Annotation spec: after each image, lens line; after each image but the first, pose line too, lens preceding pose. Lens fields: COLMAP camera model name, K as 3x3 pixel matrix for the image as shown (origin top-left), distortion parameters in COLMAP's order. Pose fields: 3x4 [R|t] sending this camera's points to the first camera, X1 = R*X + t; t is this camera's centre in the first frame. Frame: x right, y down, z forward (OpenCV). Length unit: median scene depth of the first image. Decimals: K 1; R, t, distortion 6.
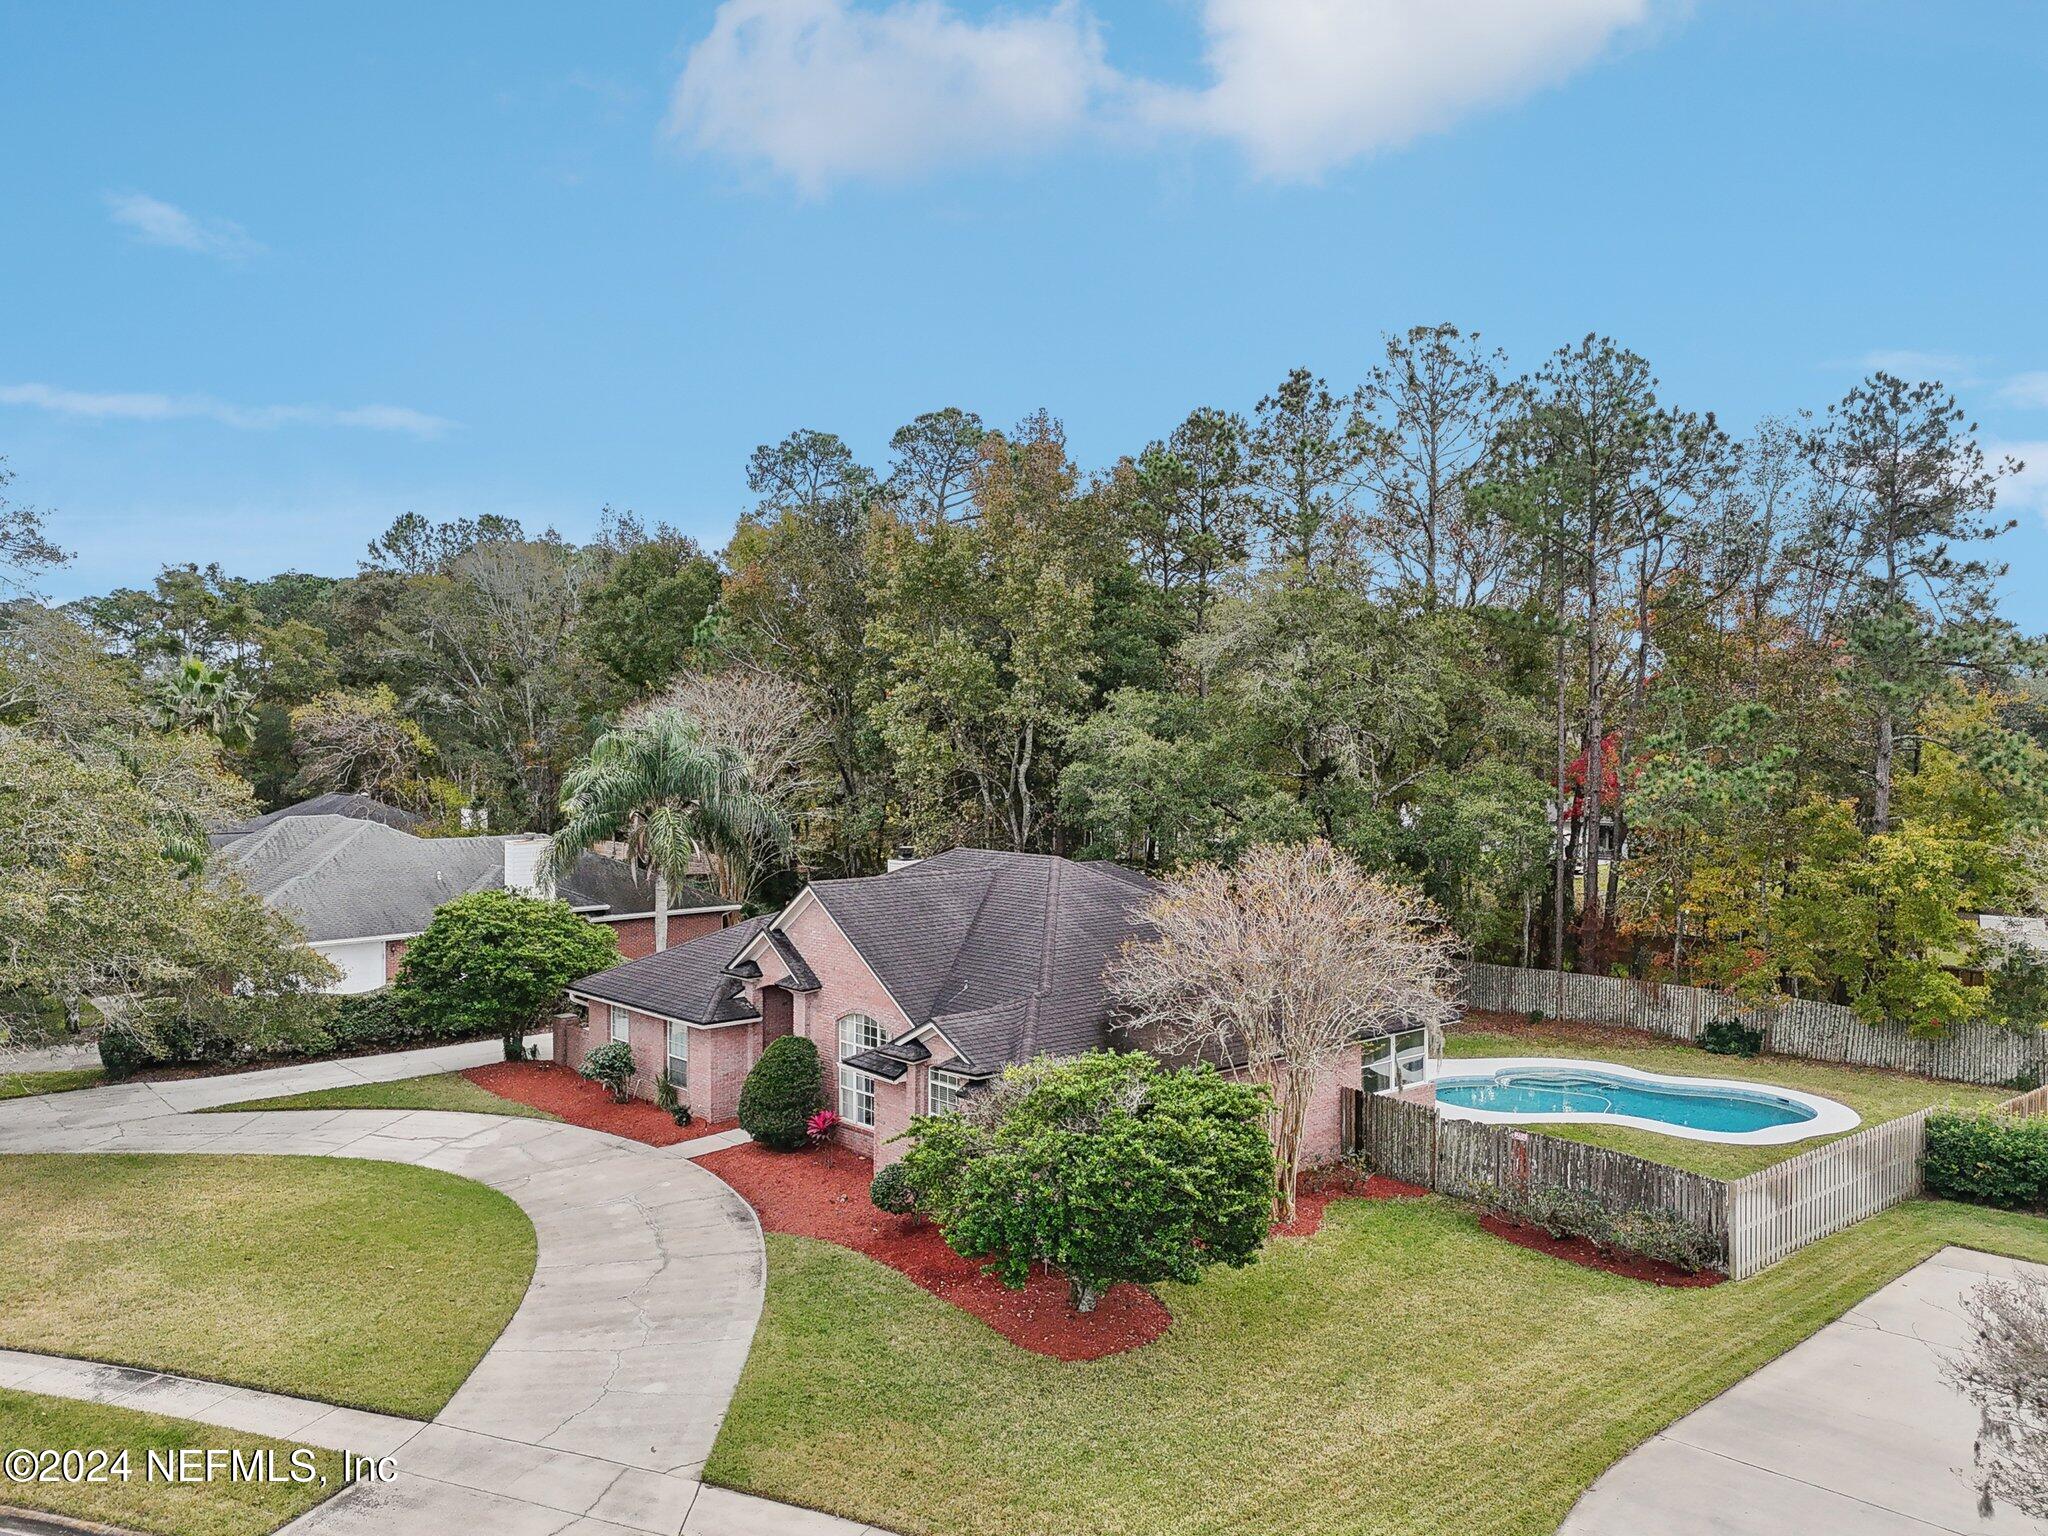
lens RADIAL K [[1541.7, 0, 1024.0], [0, 1541.7, 768.0], [0, 0, 1]] dist [0.047494, 0.000581]
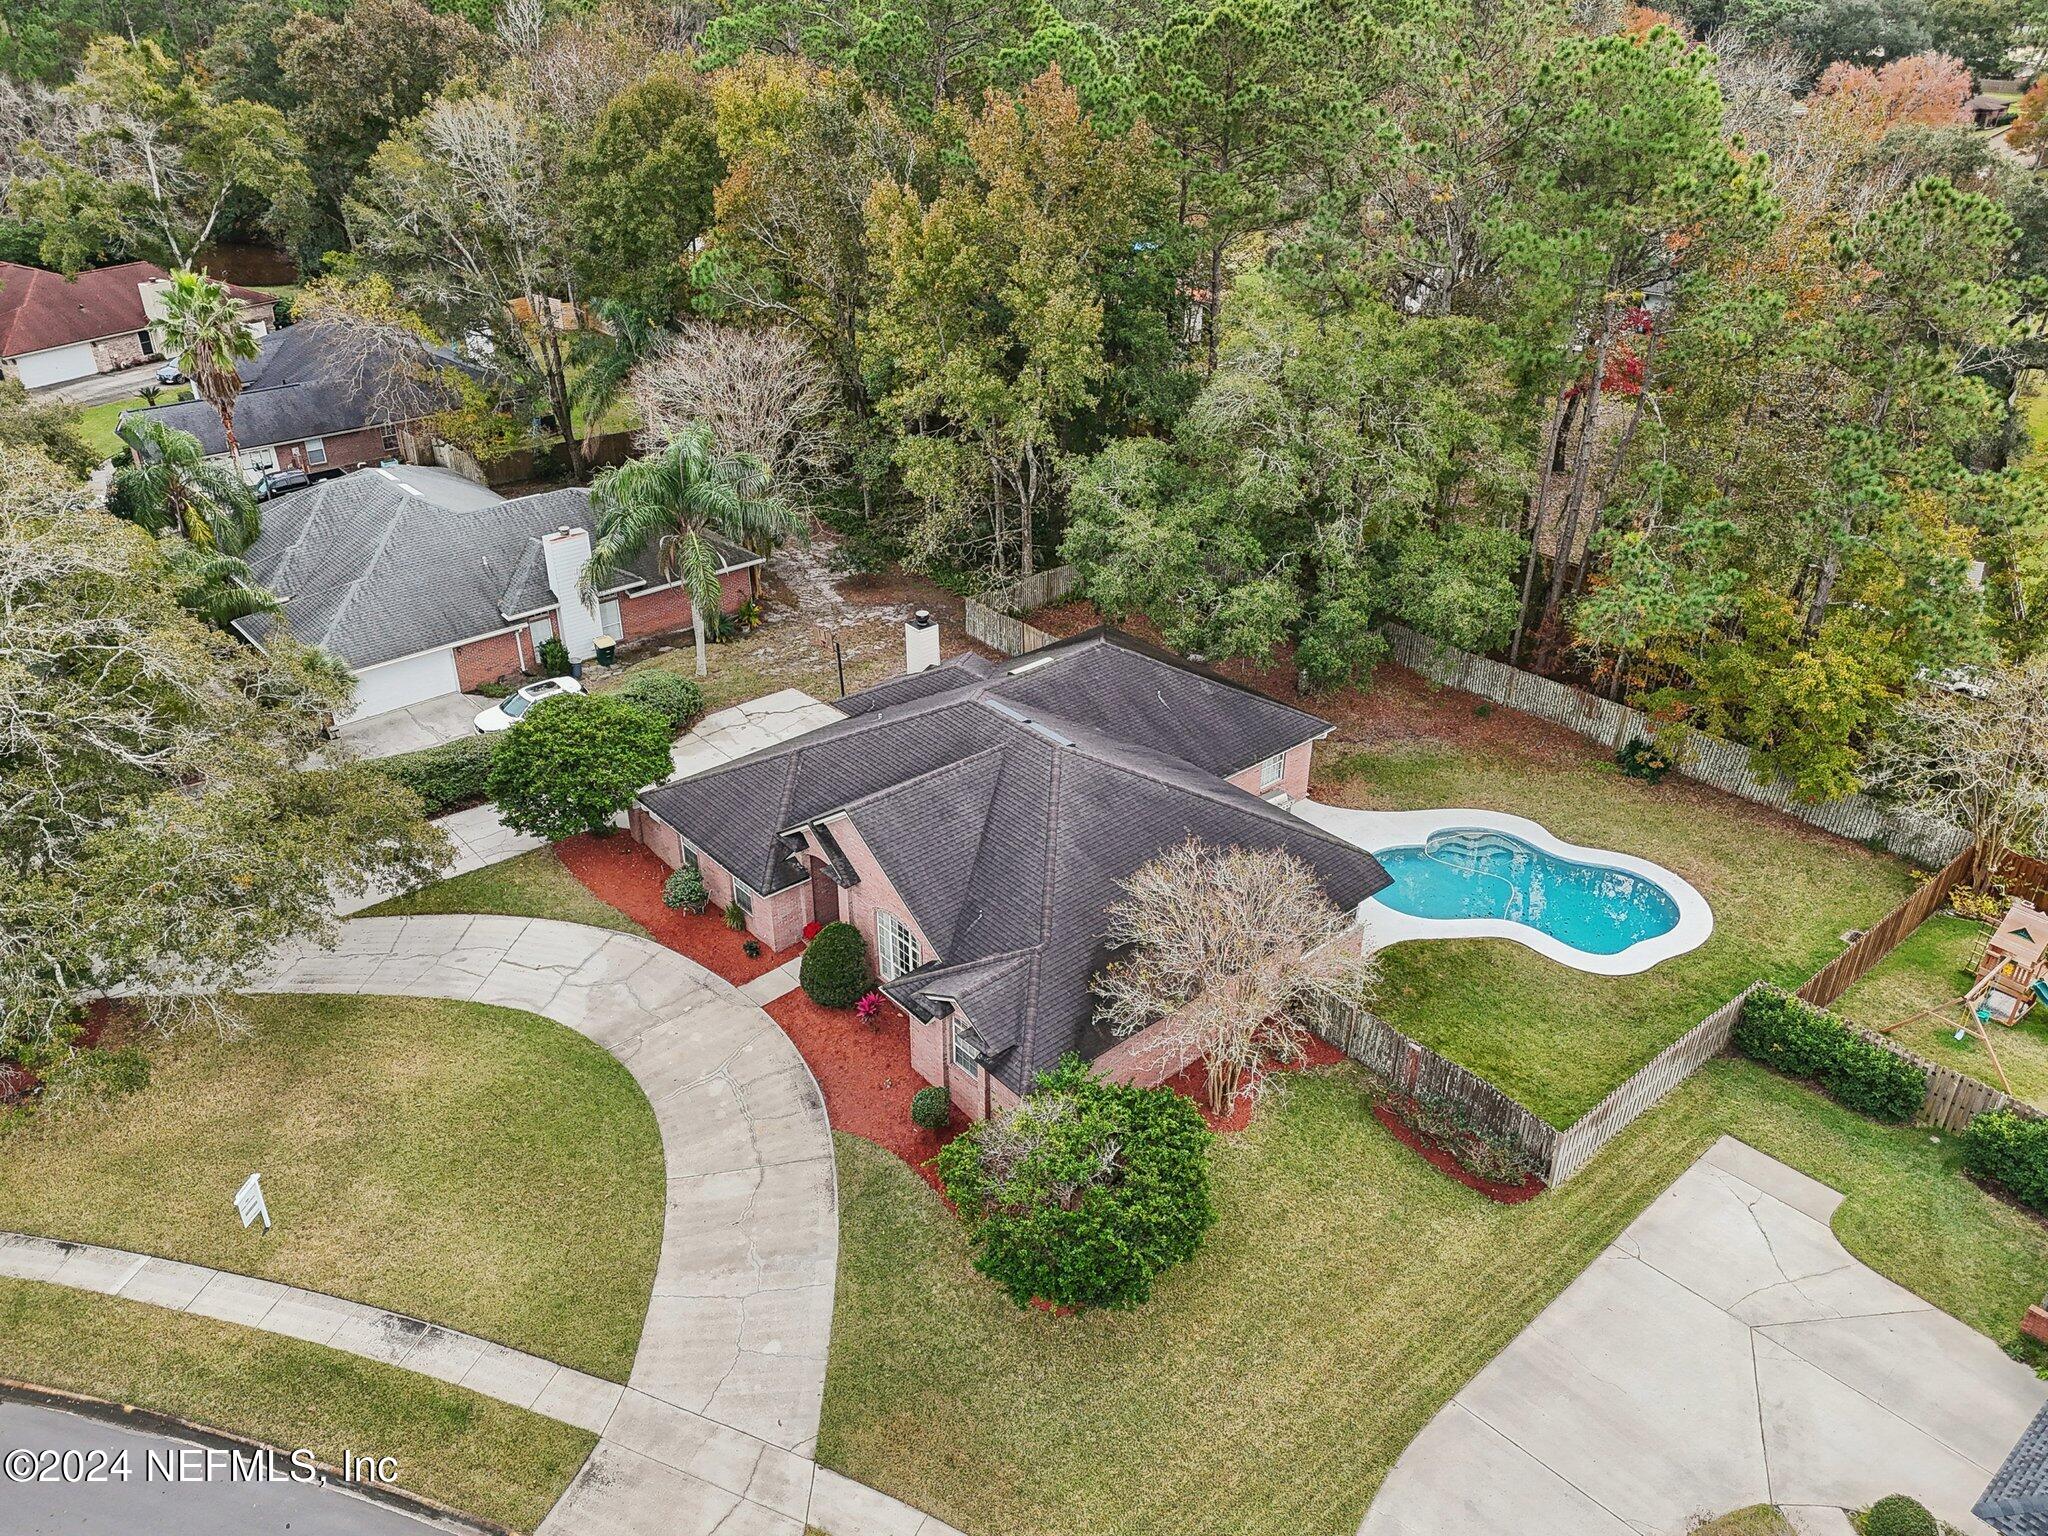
lens RADIAL K [[1530.4, 0, 1024.0], [0, 1530.4, 768.0], [0, 0, 1]] dist [0.089338, -0.096254]
pose [[0.999978, 0.006228, -0.002452, -0.001442], [-0.004314, 0.879813, 0.475300, -0.581591], [0.005118, -0.475279, 0.879820, -0.011528]]
